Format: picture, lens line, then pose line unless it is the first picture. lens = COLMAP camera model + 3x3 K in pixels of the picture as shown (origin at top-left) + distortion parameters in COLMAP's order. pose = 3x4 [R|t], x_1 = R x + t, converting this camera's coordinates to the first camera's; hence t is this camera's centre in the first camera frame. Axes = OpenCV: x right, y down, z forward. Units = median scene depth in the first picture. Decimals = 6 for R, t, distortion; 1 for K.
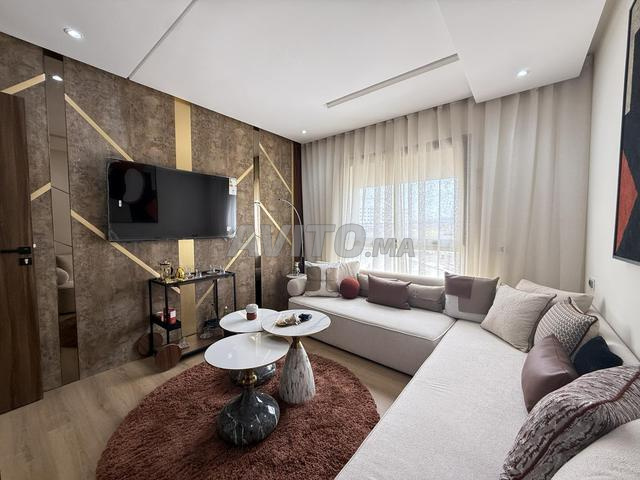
lens RADIAL K [[258.7, 0, 318.4], [0, 258.7, 227.2], [0, 0, 1]] dist [0.000034, 0.000063]
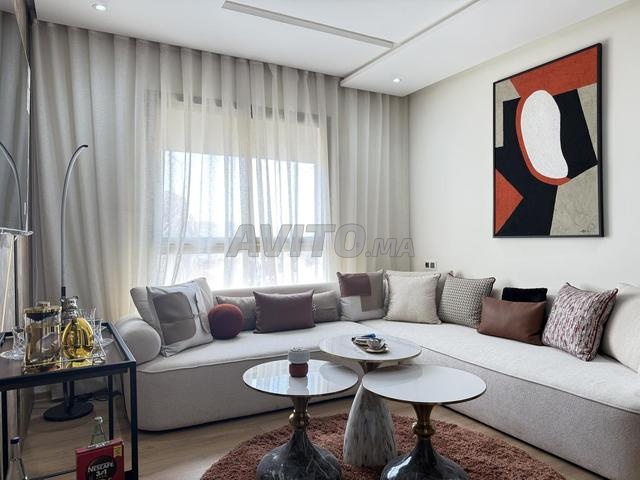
lens RADIAL K [[445.7, 0, 320.0], [0, 445.7, 240.0], [0, 0, 1]] dist [0.039402, 0.000209]
pose [[0.381382, -0.011506, 0.924346, -0.896188], [0.010593, 0.999911, 0.008076, 0.050571], [-0.924357, 0.006711, 0.381470, 0.481107]]
